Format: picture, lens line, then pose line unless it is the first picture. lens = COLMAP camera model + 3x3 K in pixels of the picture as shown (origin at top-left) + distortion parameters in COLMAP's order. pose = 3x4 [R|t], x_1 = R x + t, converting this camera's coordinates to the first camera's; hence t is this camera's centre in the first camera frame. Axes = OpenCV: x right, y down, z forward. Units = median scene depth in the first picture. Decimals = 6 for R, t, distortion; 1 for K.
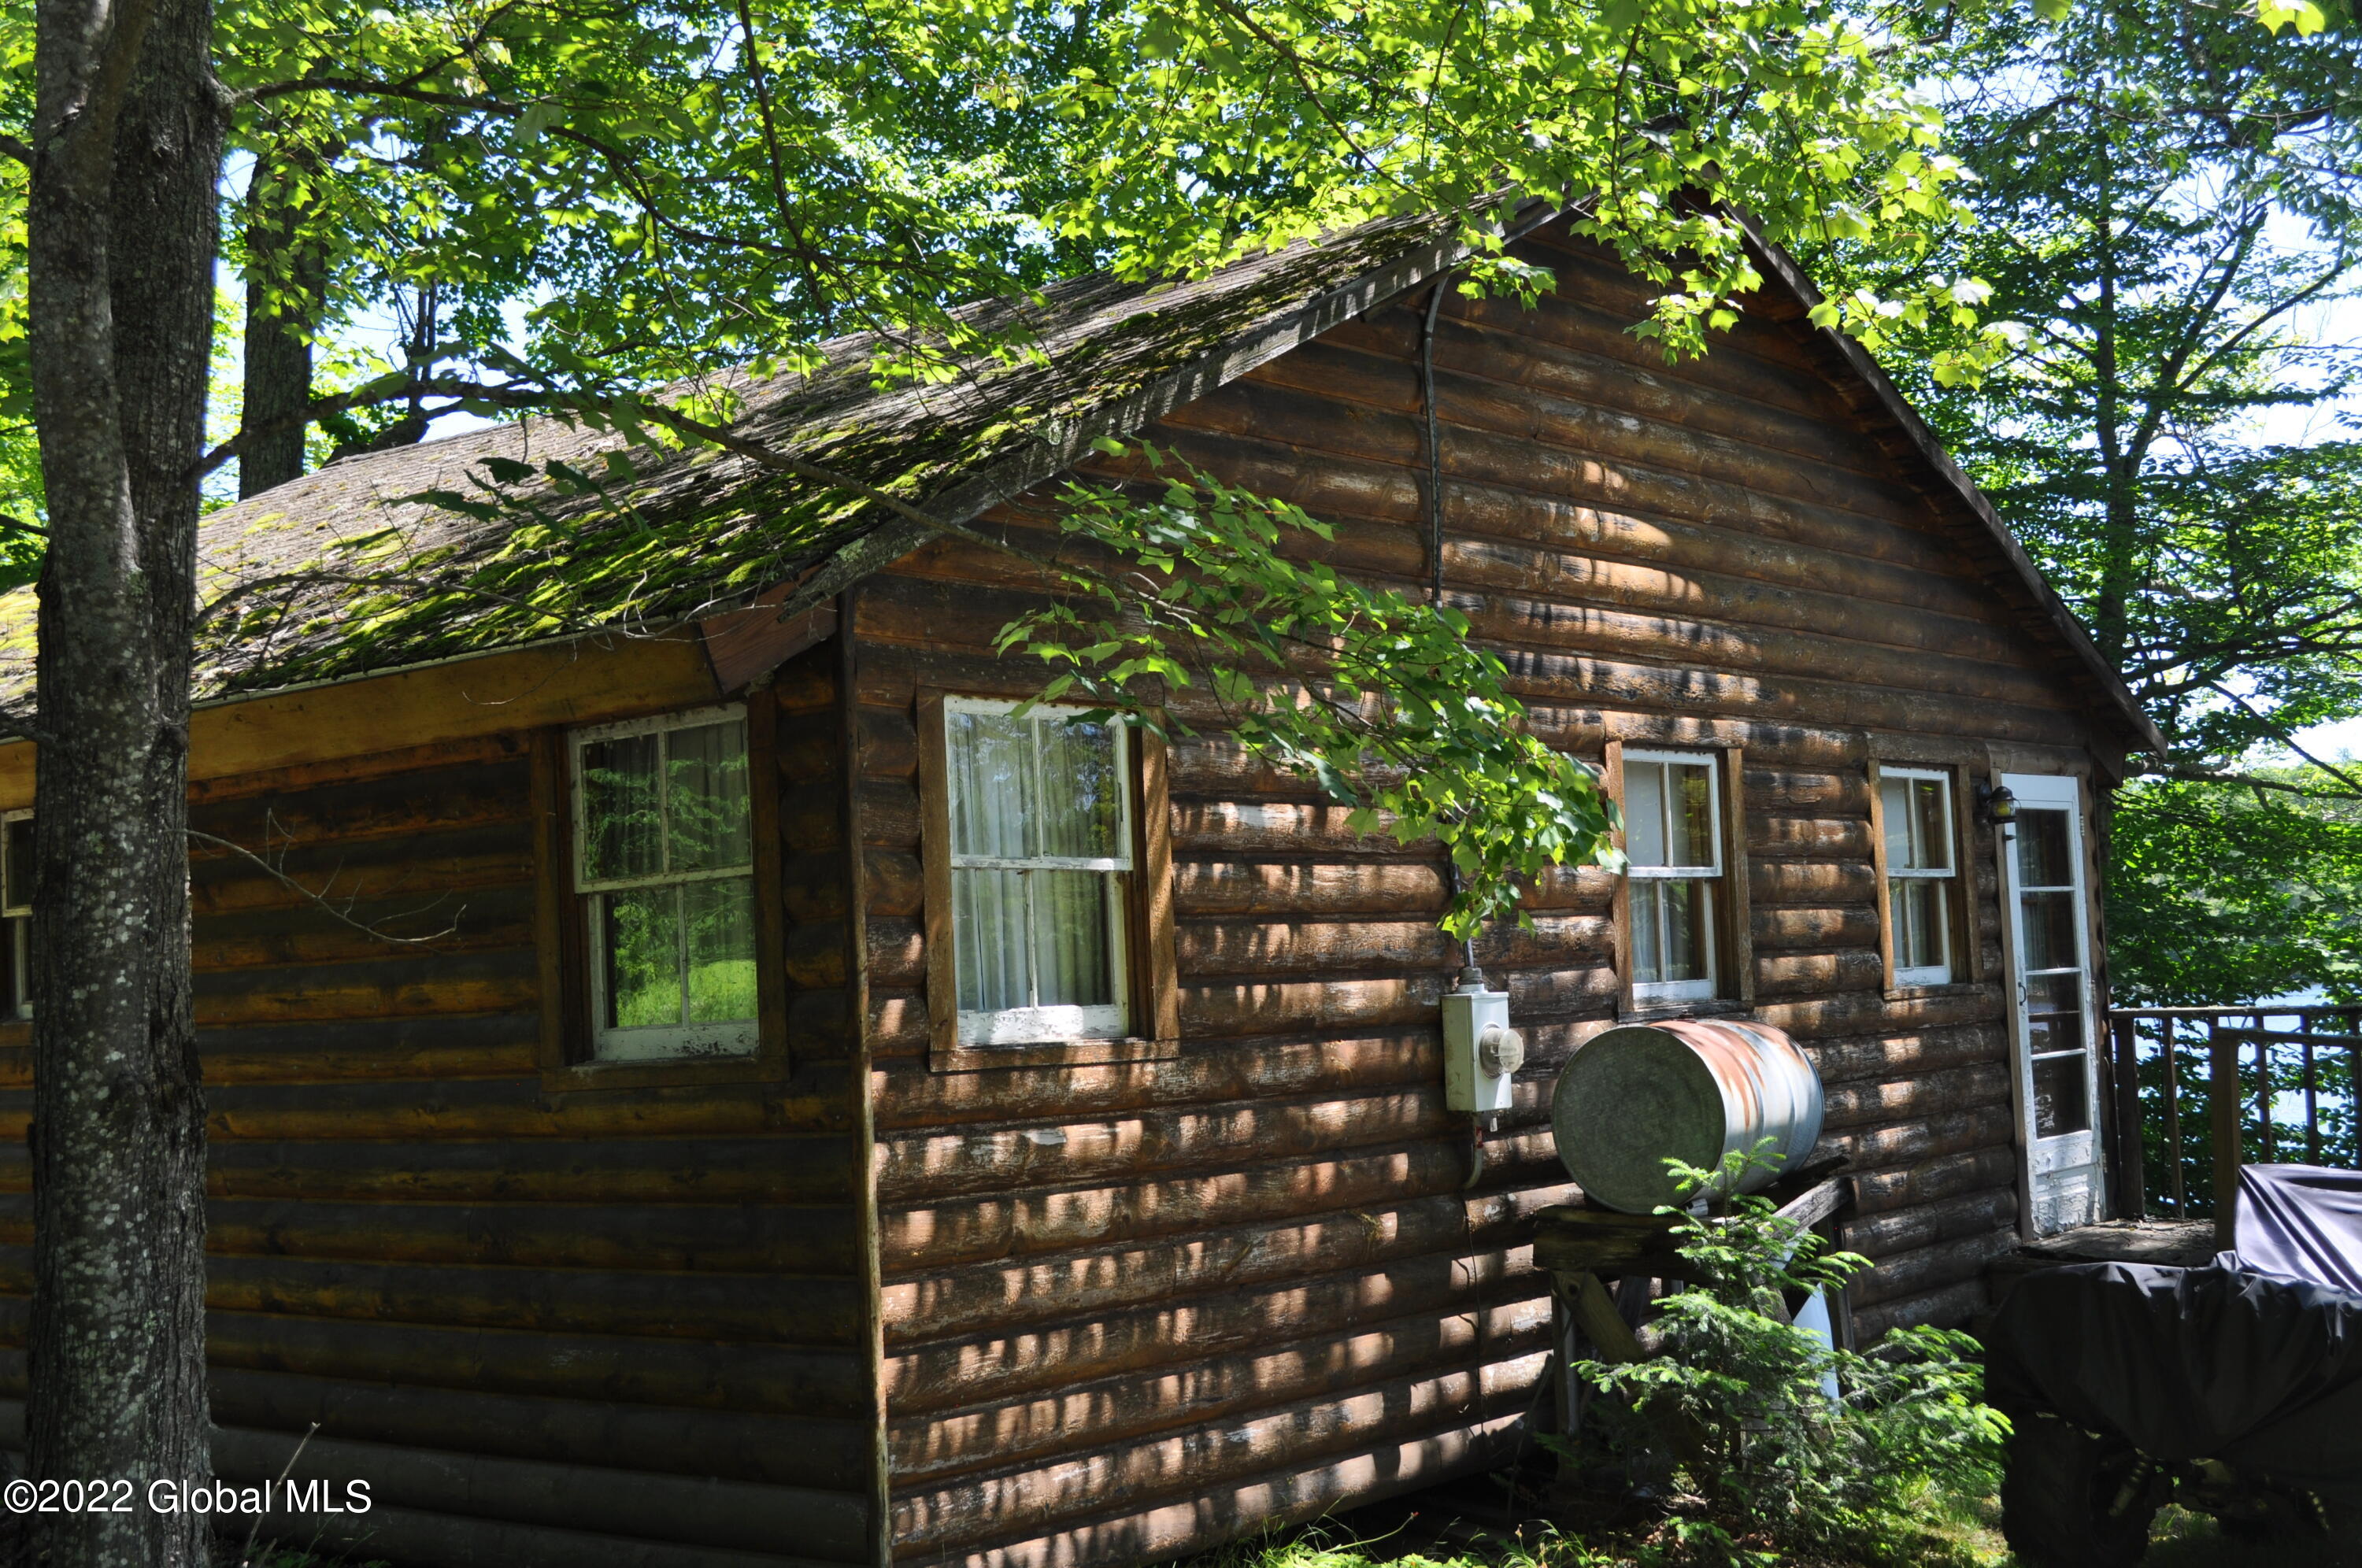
lens RADIAL K [[2824.6, 0, 1175.9], [0, 2824.6, 801.7], [0, 0, 1]] dist [-0.046482, 0.018270]
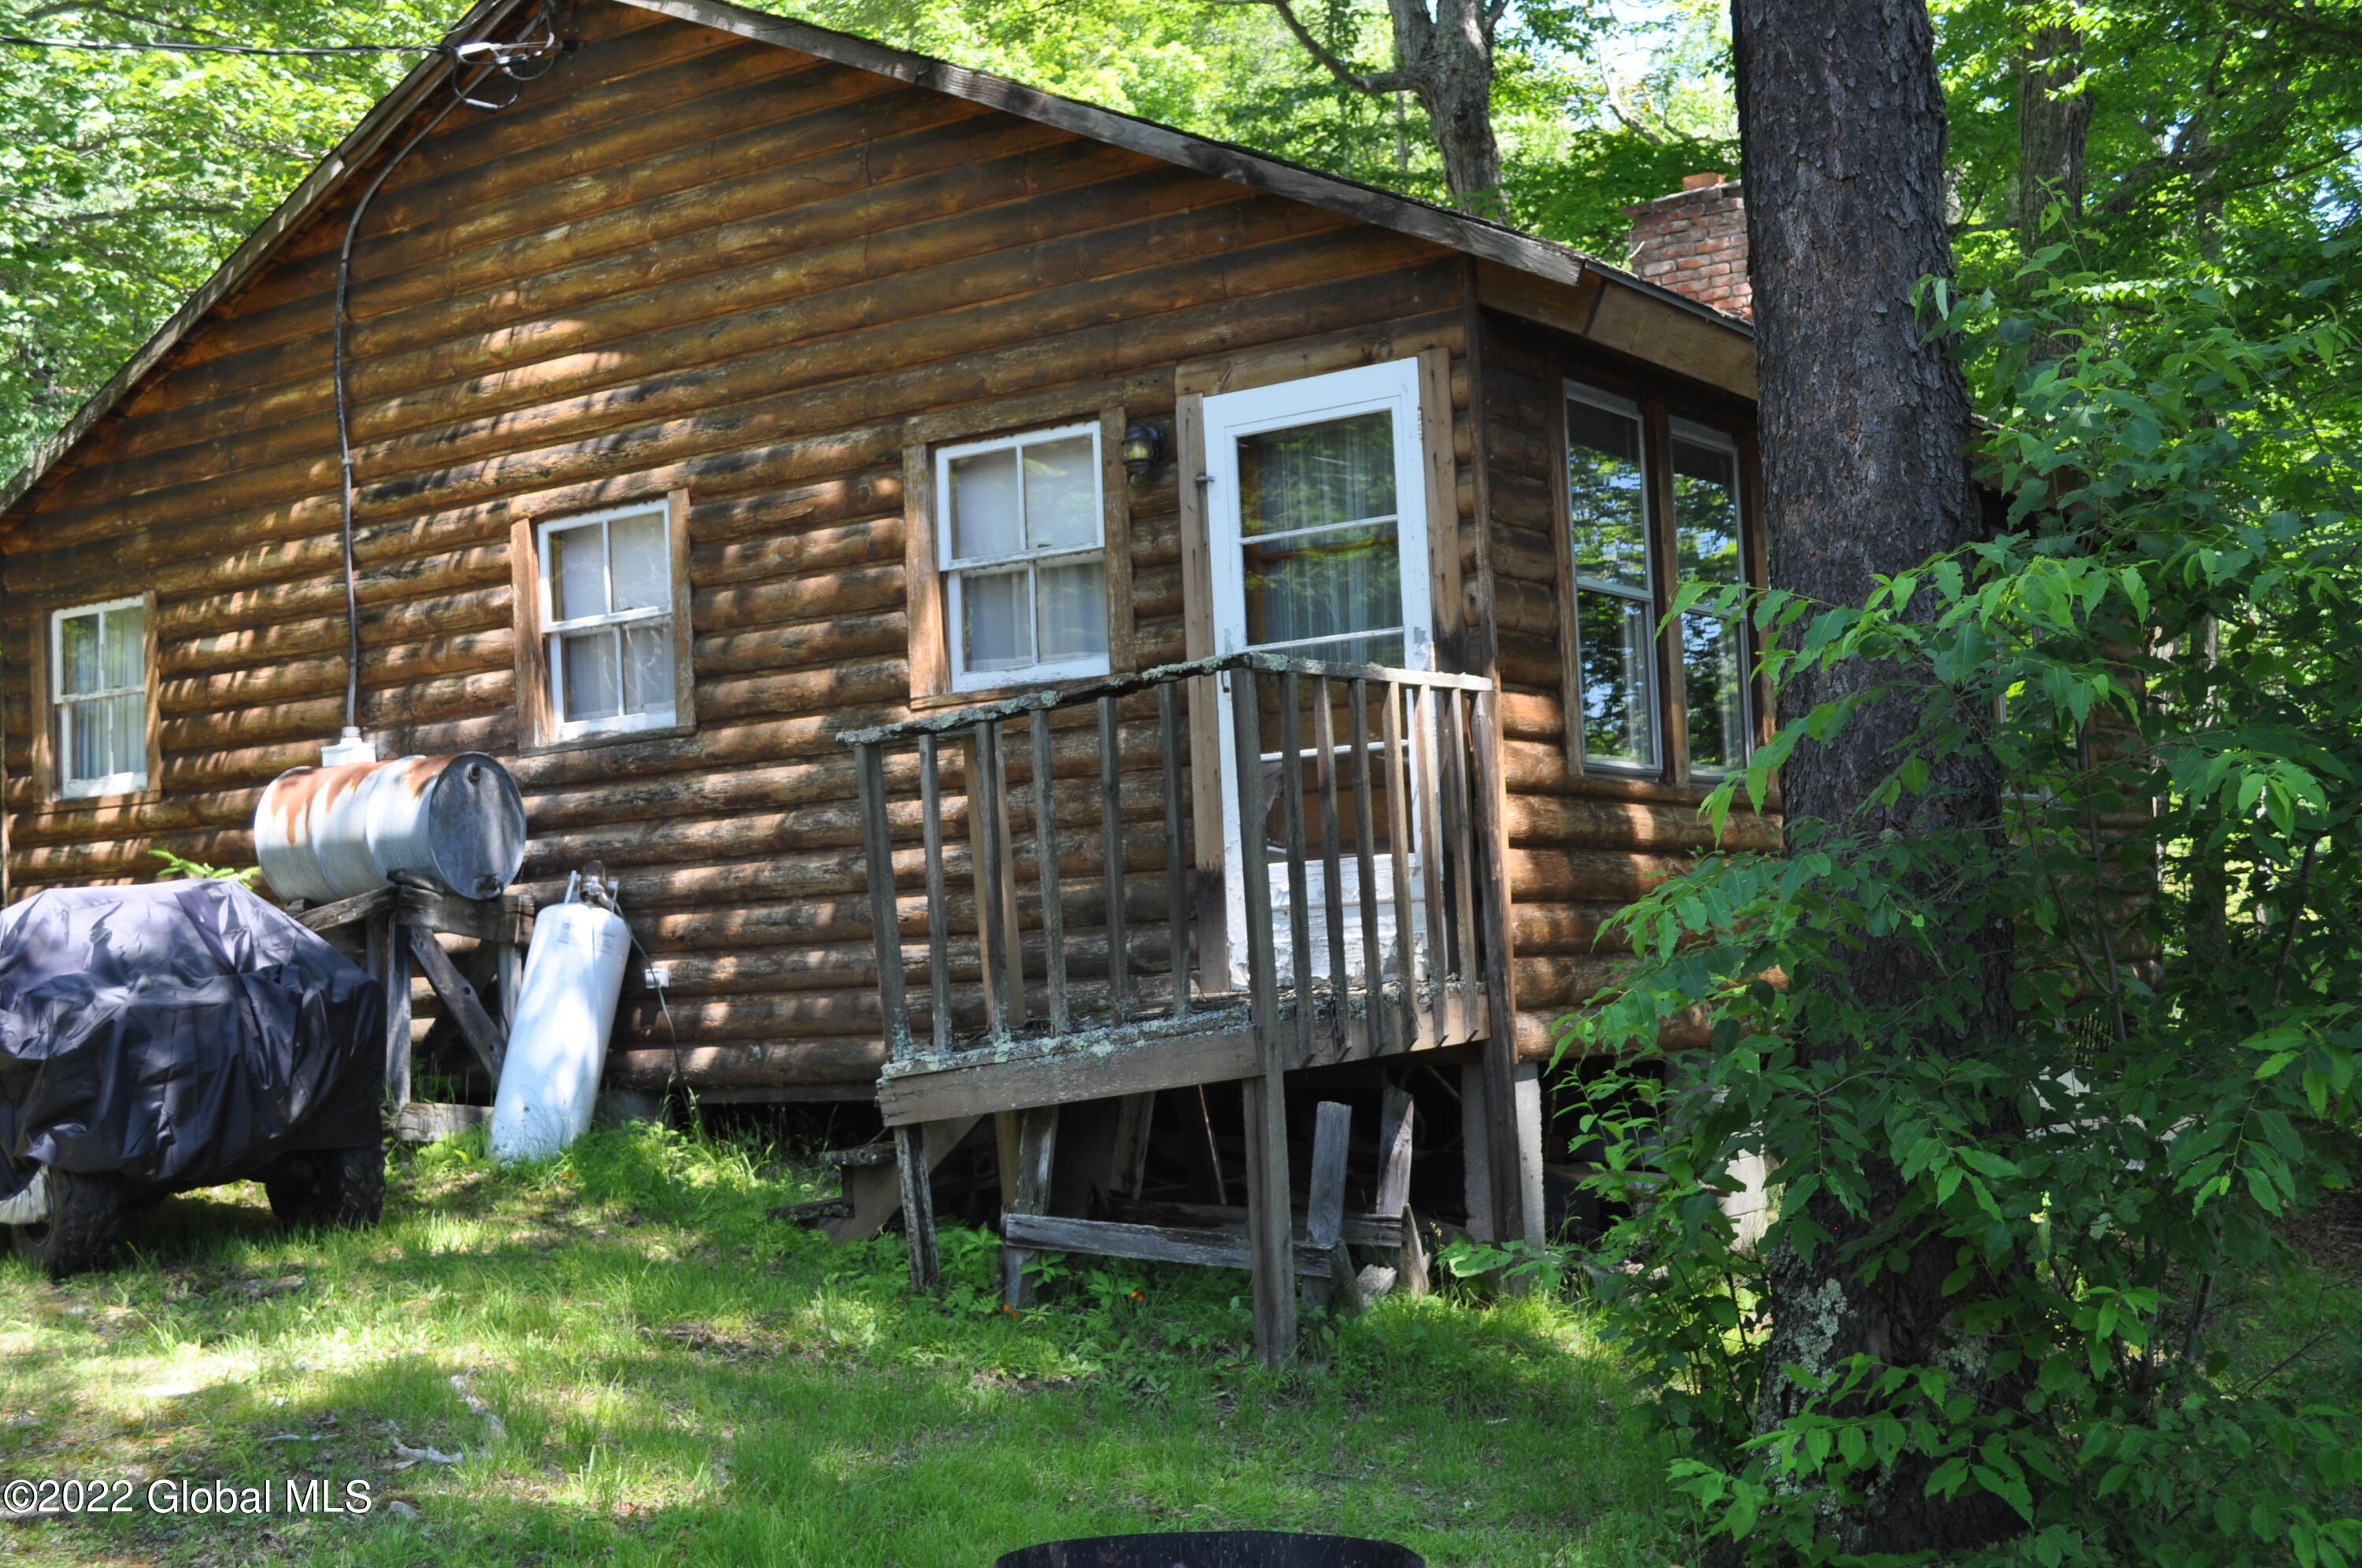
lens RADIAL K [[2824.6, 0, 1175.9], [0, 2824.6, 801.7], [0, 0, 1]] dist [-0.046482, 0.018270]
pose [[0.098299, -0.016200, -0.995025, 1.555937], [0.111313, 0.993772, -0.005183, 0.152115], [0.988912, -0.110249, 0.099490, 1.309551]]
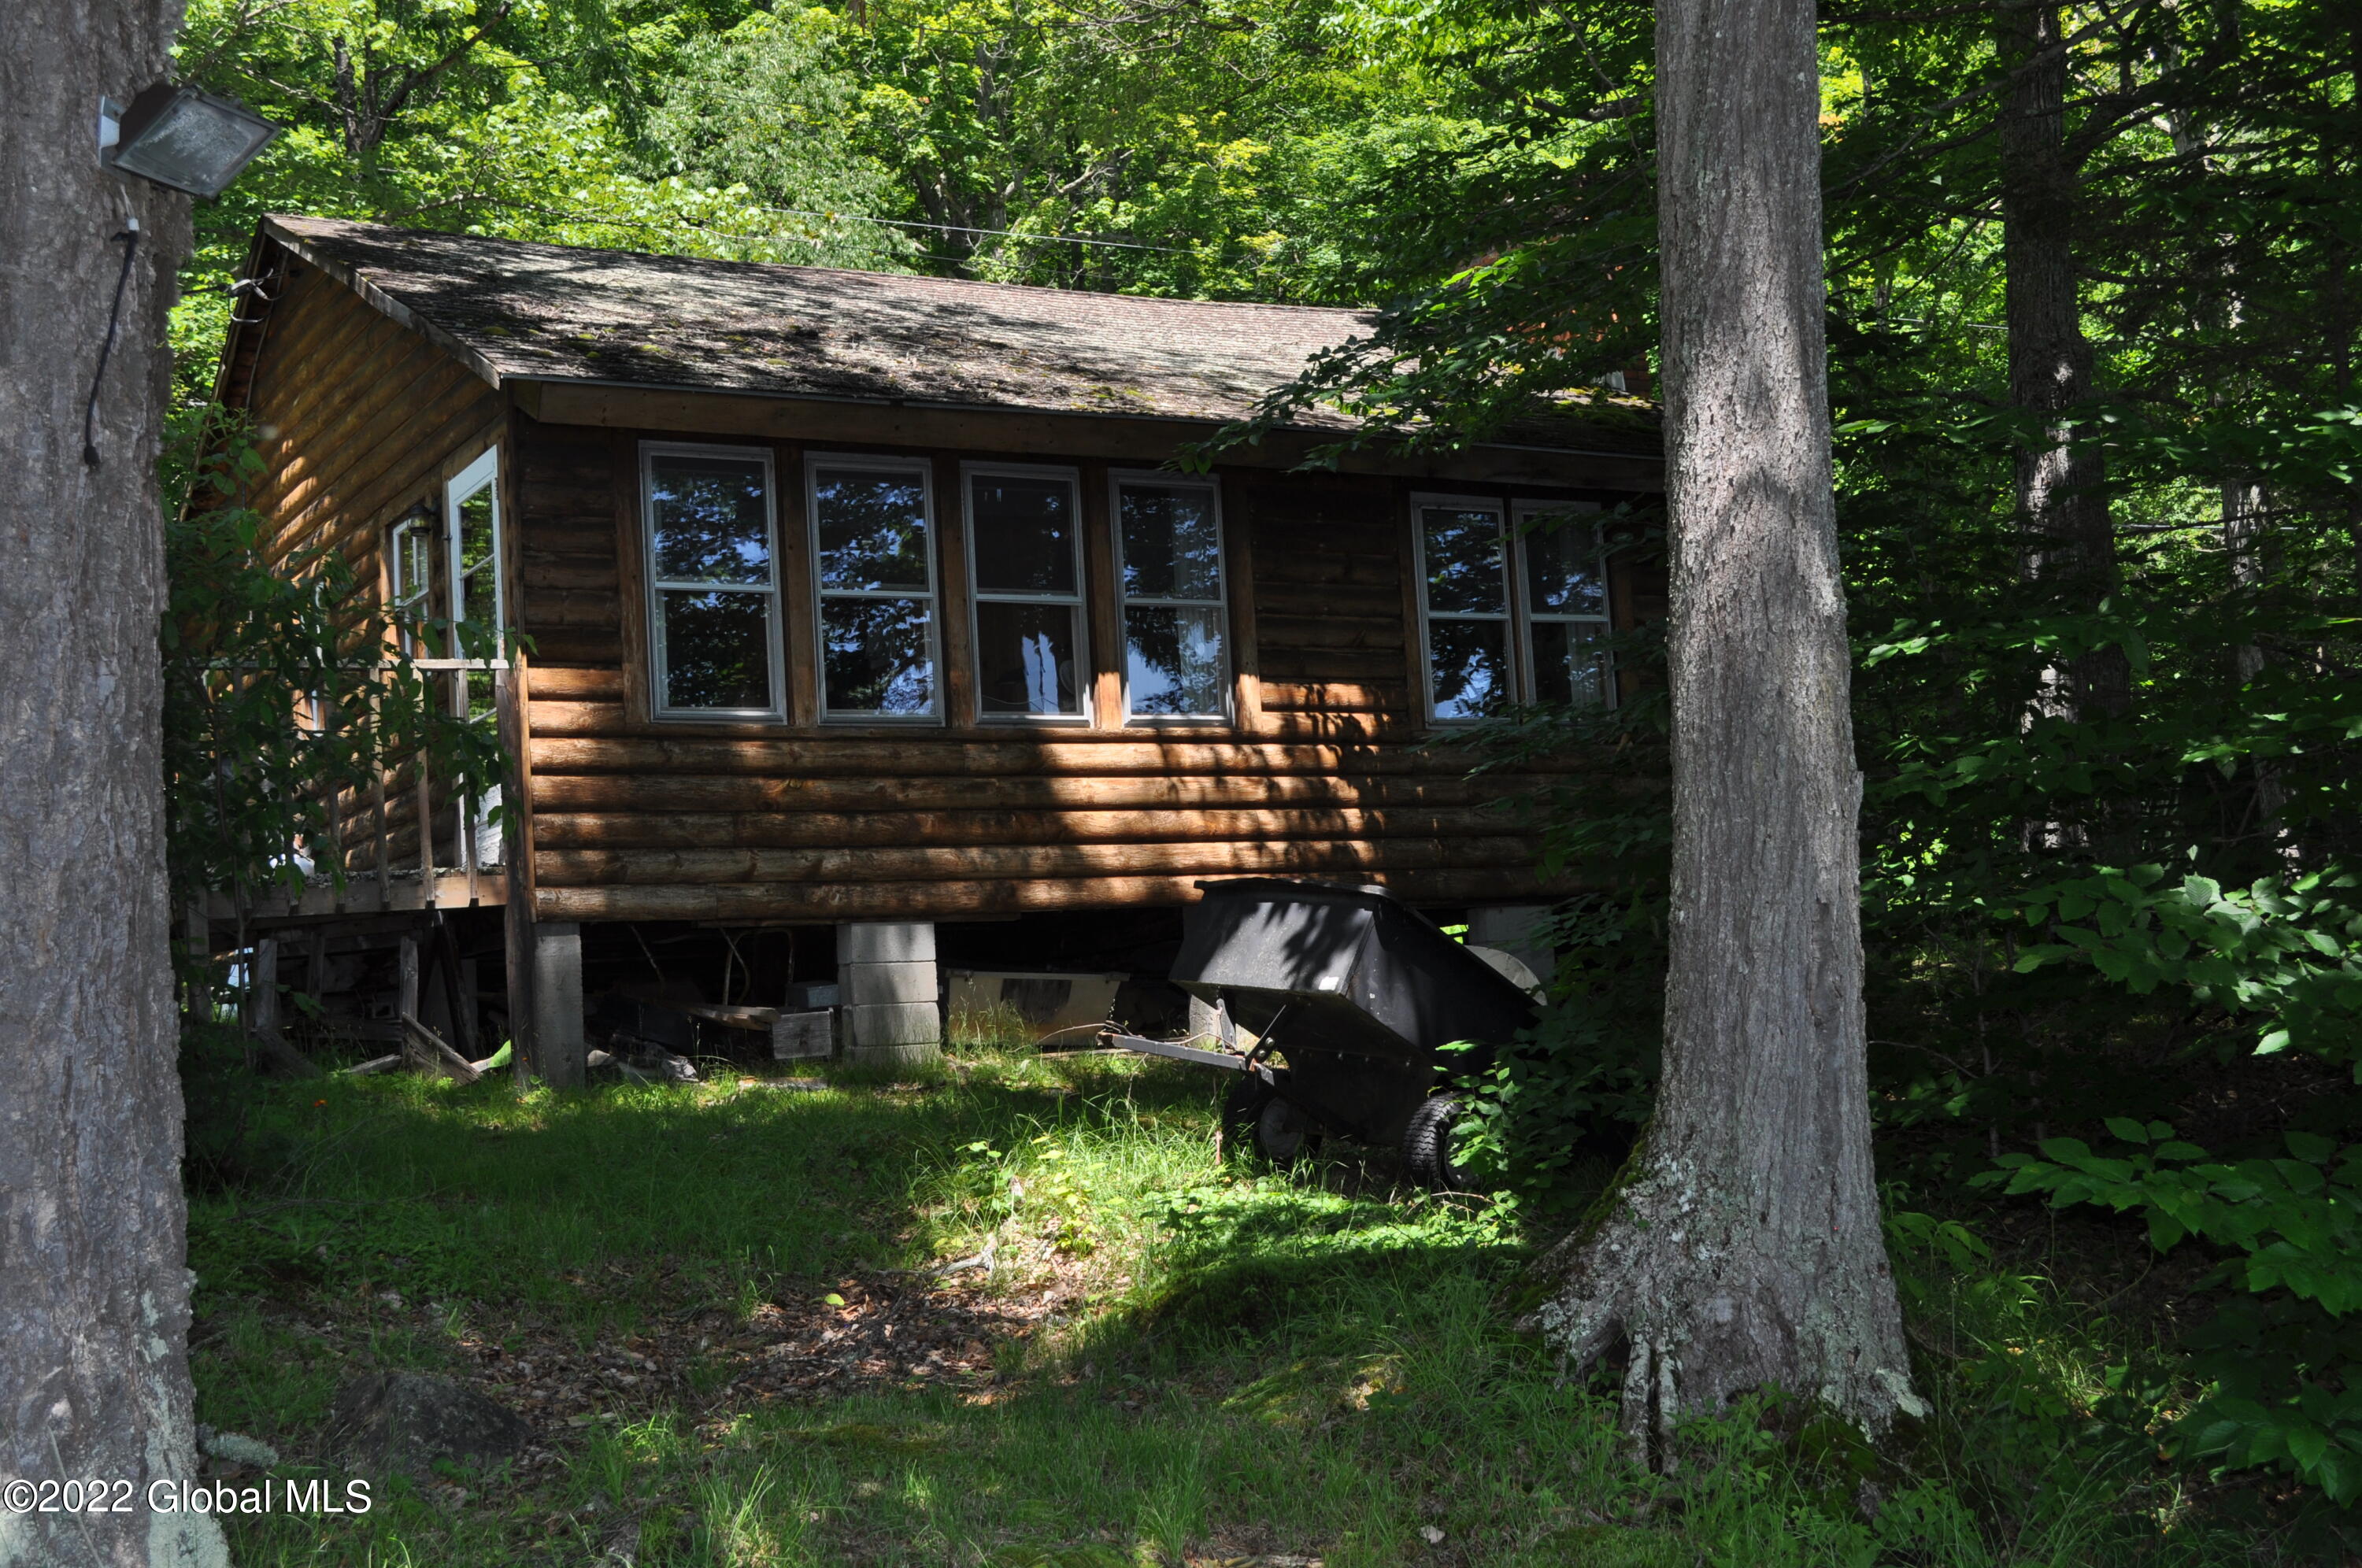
lens RADIAL K [[2824.6, 0, 1175.9], [0, 2824.6, 801.7], [0, 0, 1]] dist [-0.046482, 0.018270]
pose [[-0.343683, -0.016237, -0.938945, 1.850943], [0.142611, 0.987352, -0.069274, 0.351625], [0.928194, -0.157712, -0.337021, 2.391692]]
